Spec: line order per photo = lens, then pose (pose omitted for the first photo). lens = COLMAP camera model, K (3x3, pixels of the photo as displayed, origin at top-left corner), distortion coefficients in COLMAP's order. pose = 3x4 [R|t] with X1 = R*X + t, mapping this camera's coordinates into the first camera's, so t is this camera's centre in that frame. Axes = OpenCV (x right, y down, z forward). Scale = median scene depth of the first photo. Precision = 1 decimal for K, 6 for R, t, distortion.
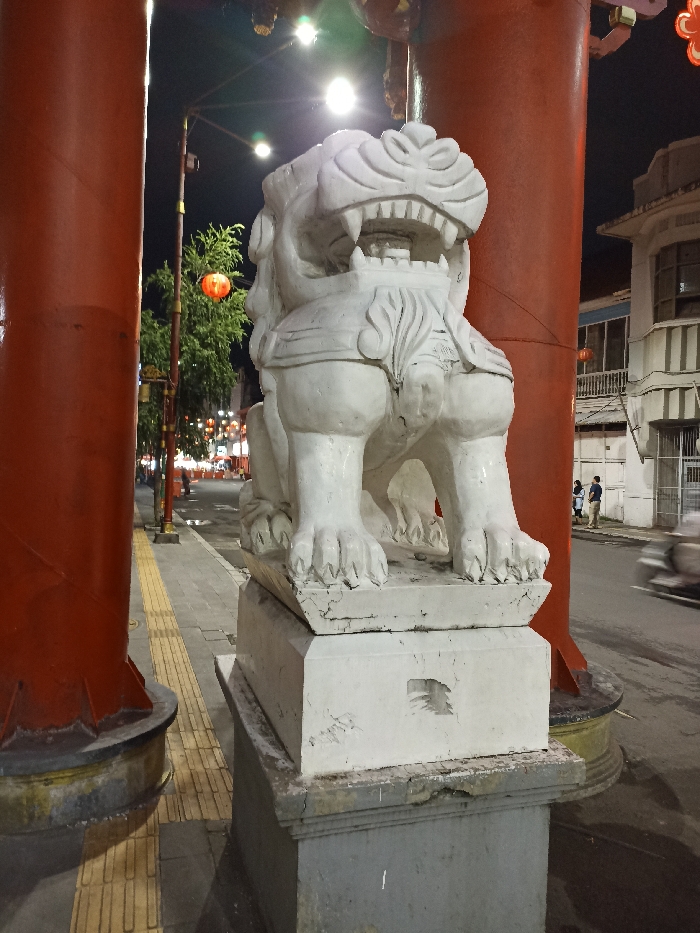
lens RADIAL K [[700.9, 0, 349.9], [0, 700.9, 469.0], [0, 0, 1]] dist [0.058213, -0.045313]
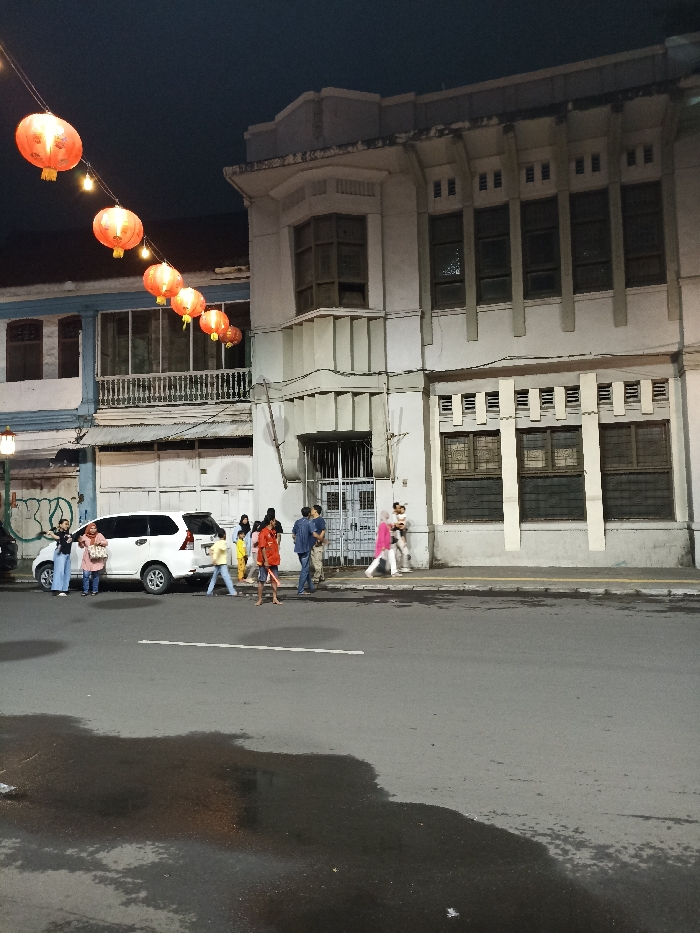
lens RADIAL K [[700.9, 0, 352.1], [0, 700.9, 471.3], [0, 0, 1]] dist [0.058213, -0.045313]
pose [[0.621795, -0.000562, 0.783180, -0.155139], [0.041559, 0.998615, -0.032278, 0.001075], [-0.782077, 0.052618, 0.620957, 0.498216]]
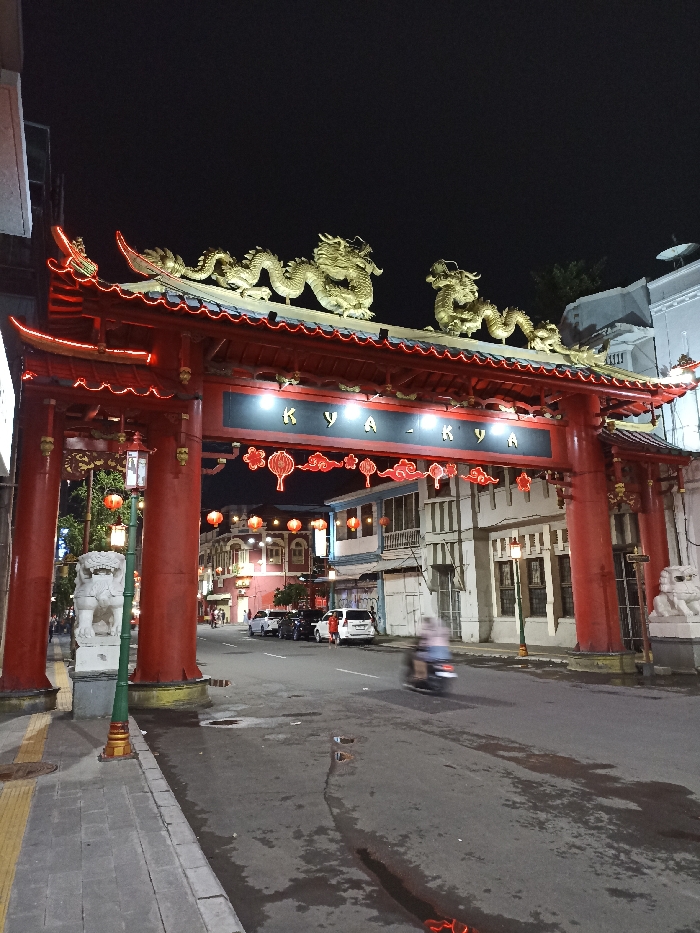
lens RADIAL K [[700.9, 0, 354.9], [0, 700.9, 465.0], [0, 0, 1]] dist [0.058213, -0.045313]
pose [[0.994892, -0.033754, 0.095130, 0.148922], [0.051835, 0.979523, -0.194543, 0.002230], [-0.086616, 0.198480, 0.976270, -0.452827]]
